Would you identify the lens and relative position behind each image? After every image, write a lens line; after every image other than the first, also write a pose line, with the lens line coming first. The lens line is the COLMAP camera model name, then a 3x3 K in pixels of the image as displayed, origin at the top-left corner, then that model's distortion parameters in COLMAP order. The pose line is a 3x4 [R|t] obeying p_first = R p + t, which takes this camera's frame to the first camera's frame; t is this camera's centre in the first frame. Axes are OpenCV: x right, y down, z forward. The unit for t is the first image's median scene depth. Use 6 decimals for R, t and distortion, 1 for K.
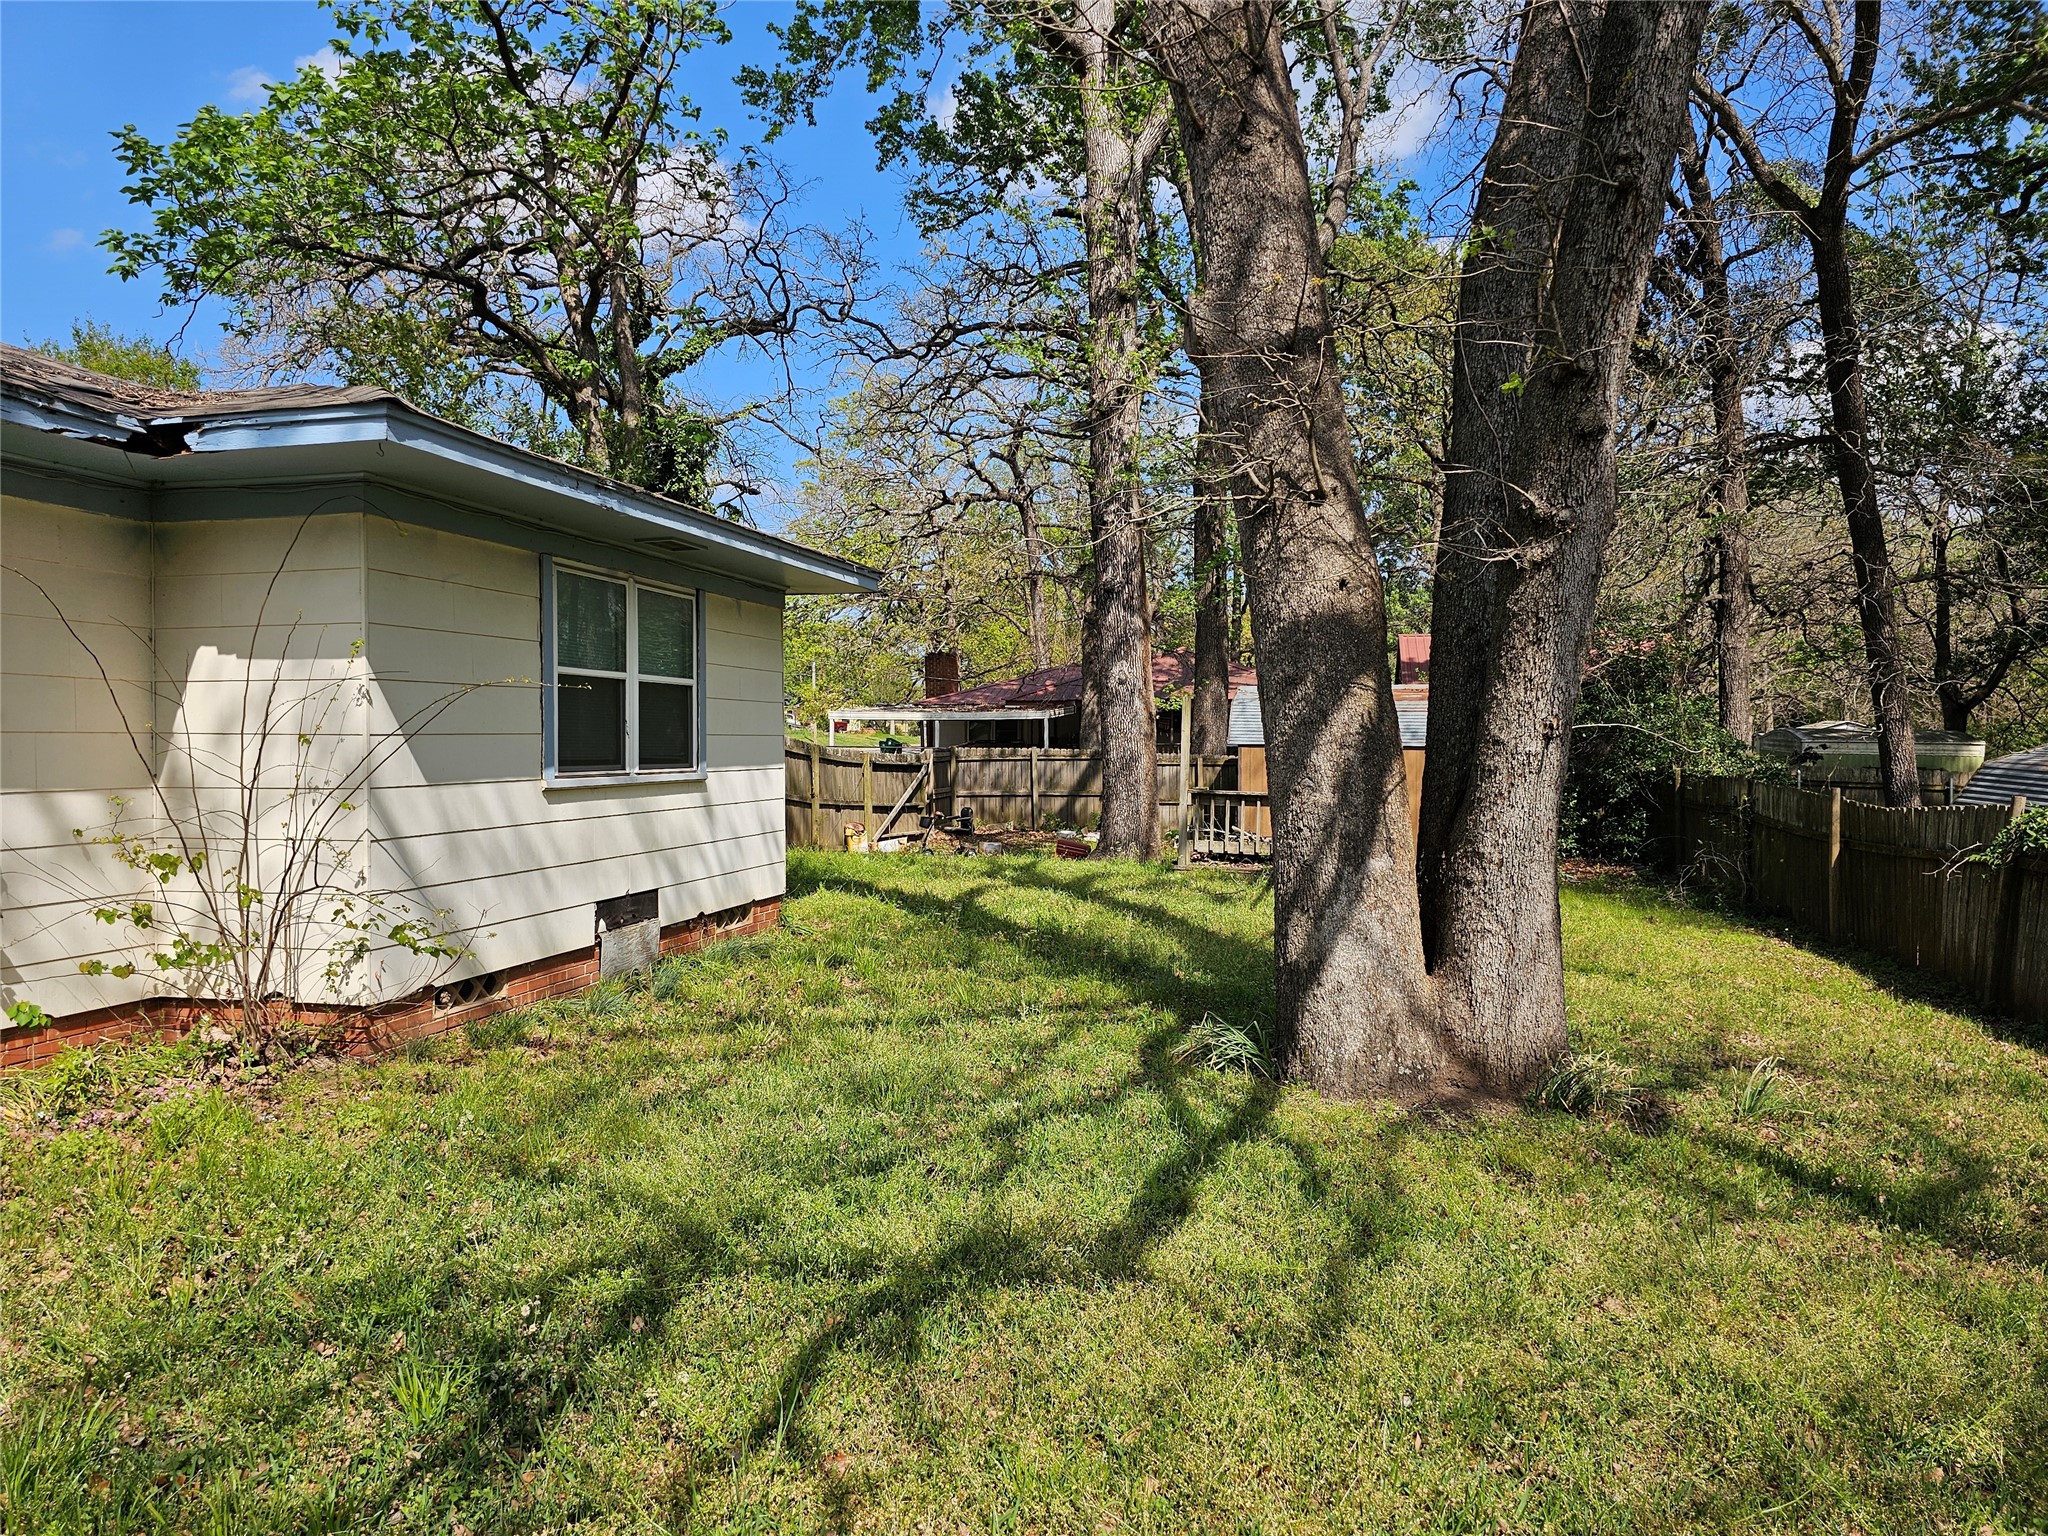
lens RADIAL K [[1351.5, 0, 1024.0], [0, 1351.5, 768.0], [0, 0, 1]] dist [0.086815, -0.065011]
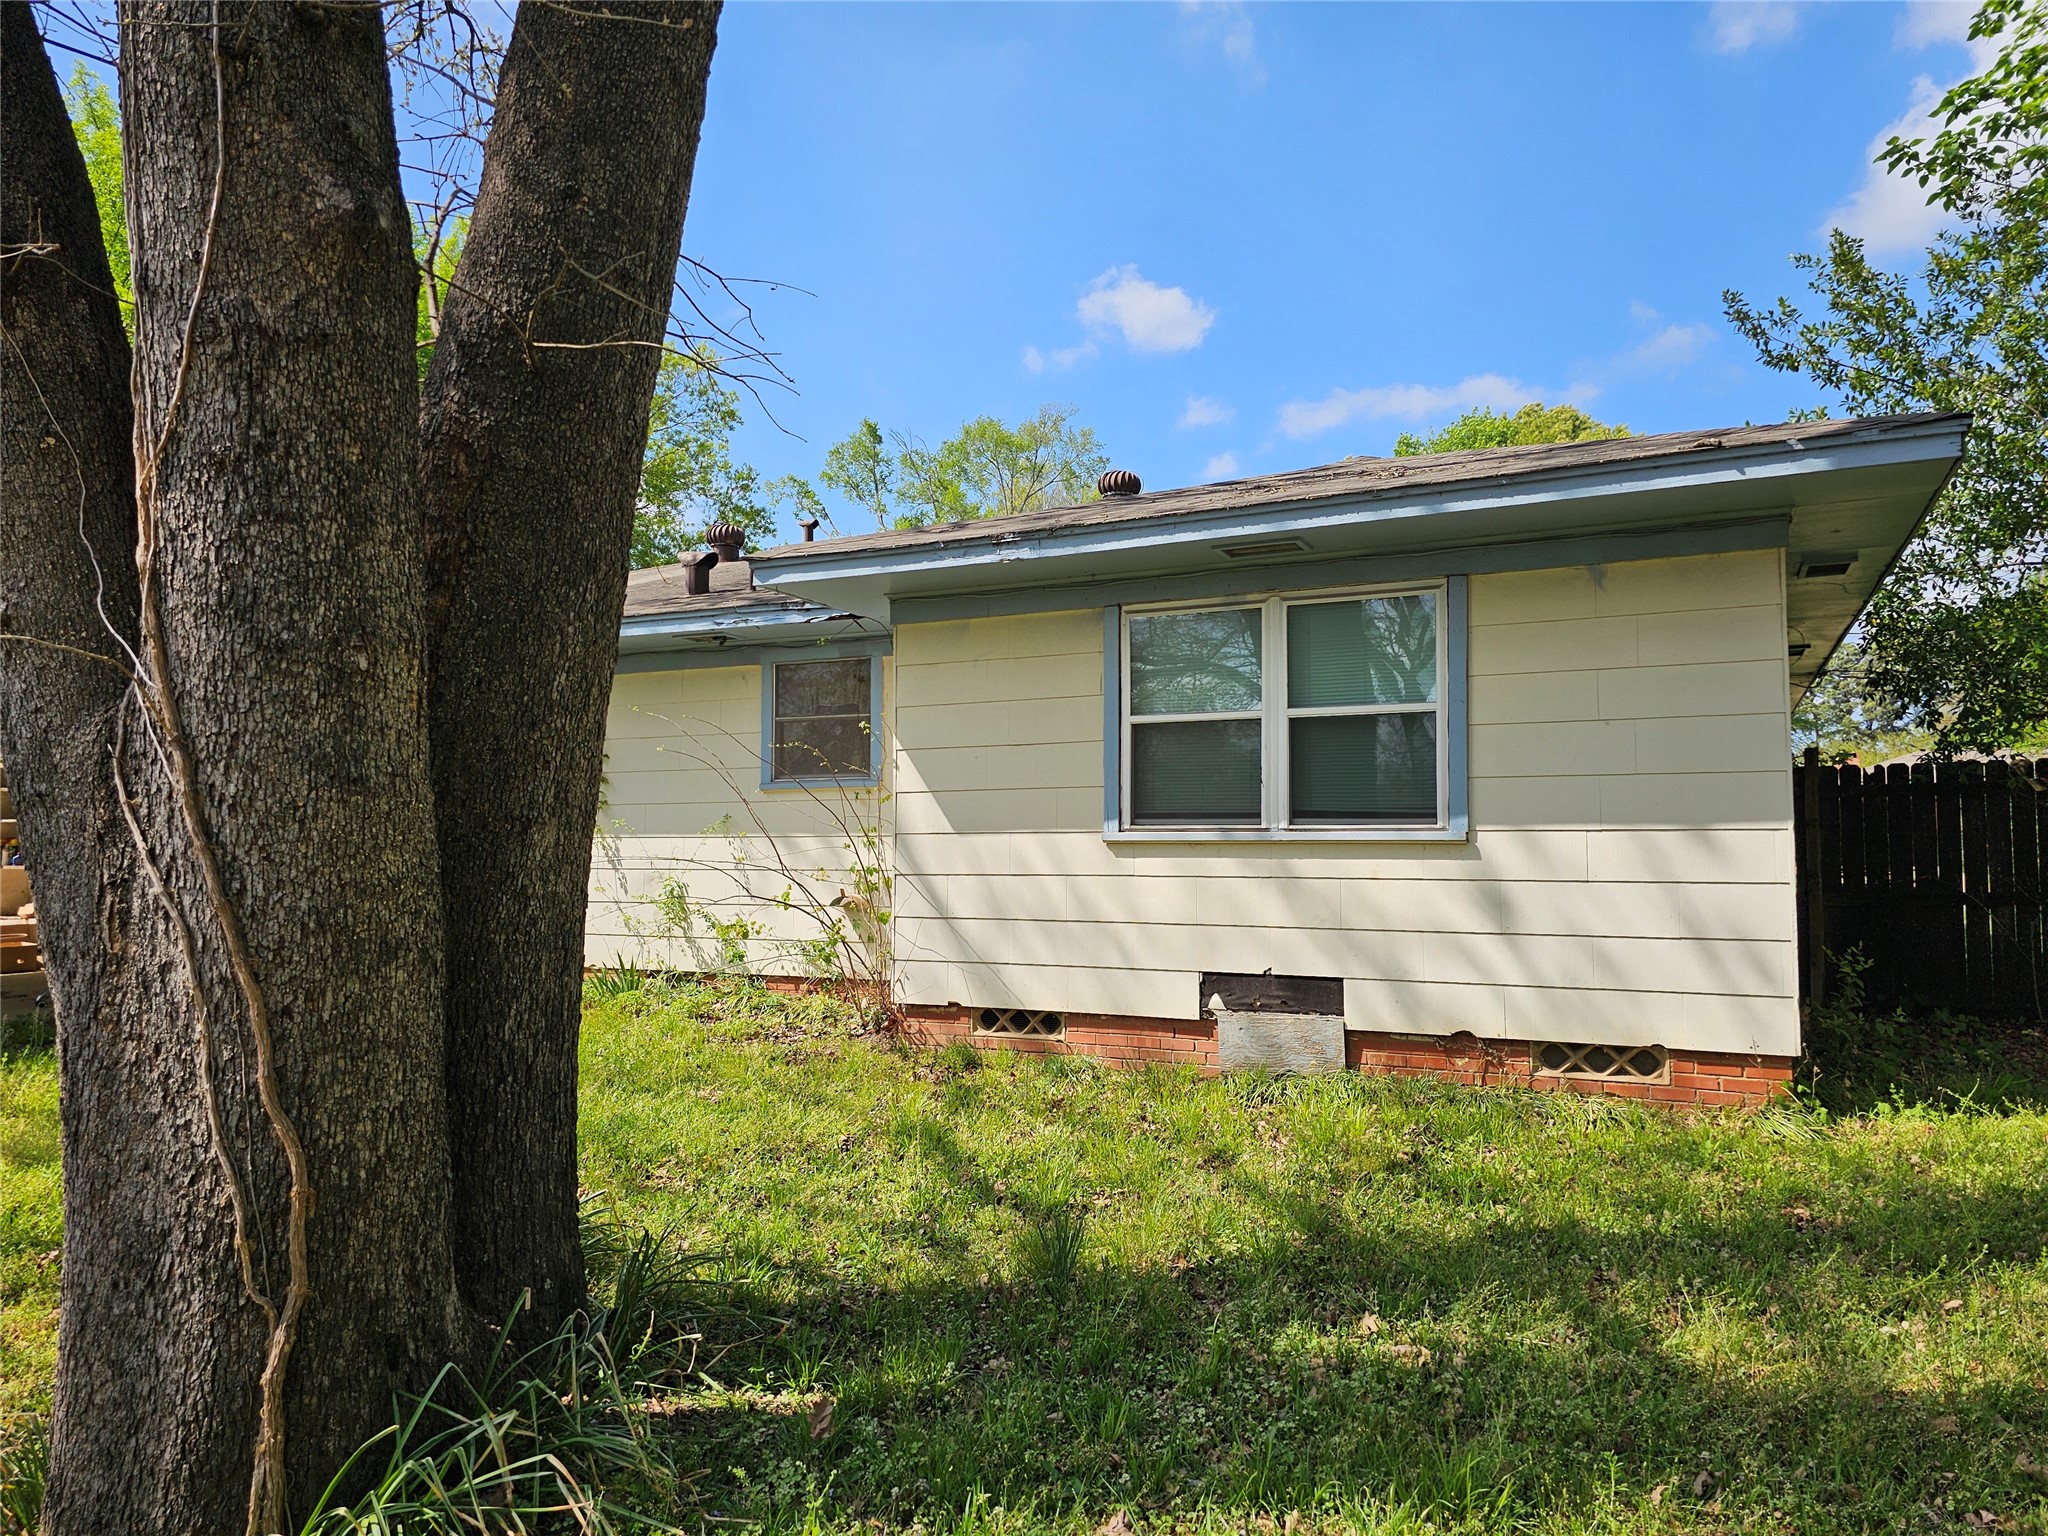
lens RADIAL K [[1351.5, 0, 1024.0], [0, 1351.5, 768.0], [0, 0, 1]] dist [0.086815, -0.065011]
pose [[-0.201802, -0.053570, -0.977960, 0.598803], [-0.016240, 0.998549, -0.051346, 0.012702], [0.979292, 0.005520, -0.202380, 1.092124]]
